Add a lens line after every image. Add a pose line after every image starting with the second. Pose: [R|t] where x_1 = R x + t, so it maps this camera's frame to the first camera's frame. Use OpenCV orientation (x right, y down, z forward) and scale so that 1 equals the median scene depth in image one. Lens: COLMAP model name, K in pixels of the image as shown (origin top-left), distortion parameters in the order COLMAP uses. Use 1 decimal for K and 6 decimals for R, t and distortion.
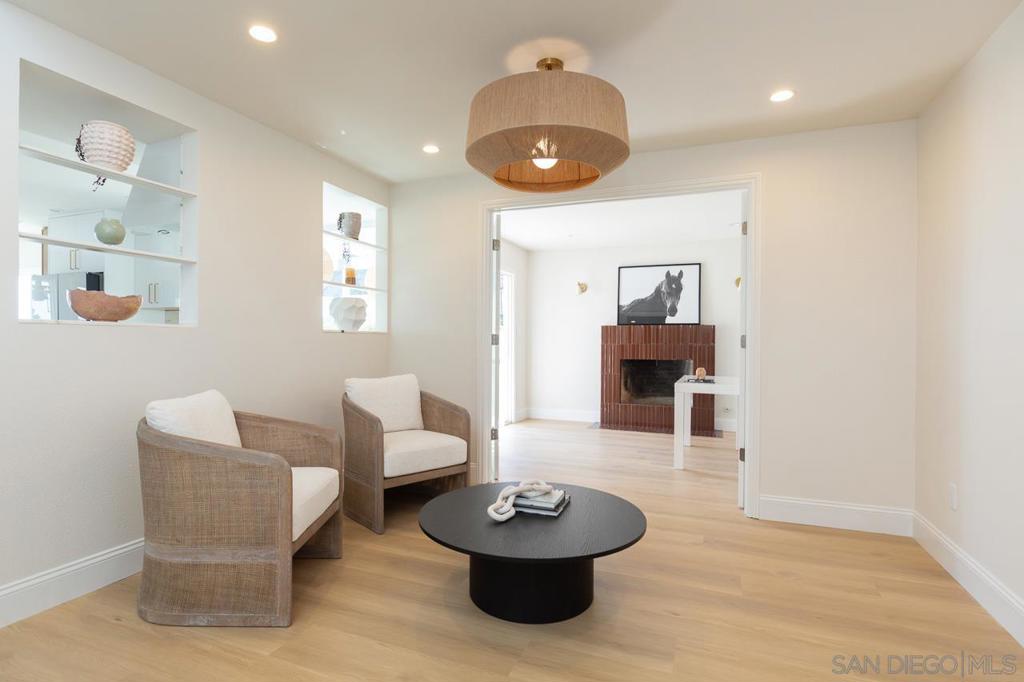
lens RADIAL K [[525.3, 0, 511.2], [0, 525.3, 341.4], [0, 0, 1]] dist [-0.000421, 0.000183]
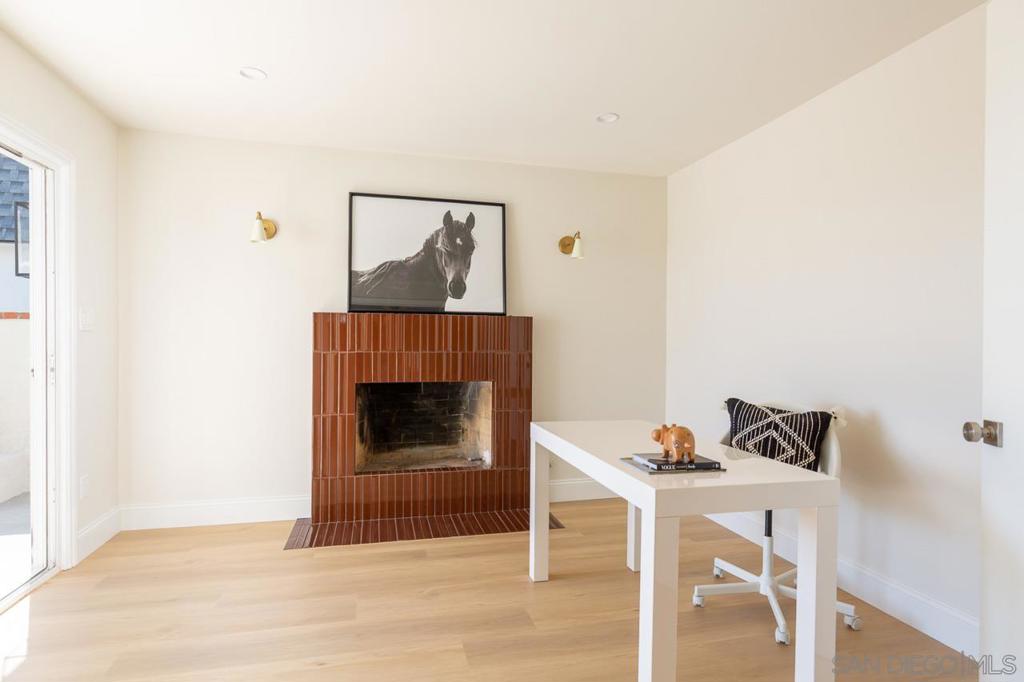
lens RADIAL K [[525.3, 0, 511.9], [0, 525.3, 348.5], [0, 0, 1]] dist [-0.000421, 0.000183]
pose [[0.823553, -0.001362, 0.567237, 0.054172], [-0.002014, 0.999984, 0.005324, -0.000787], [-0.567235, -0.005527, 0.823537, 0.531009]]
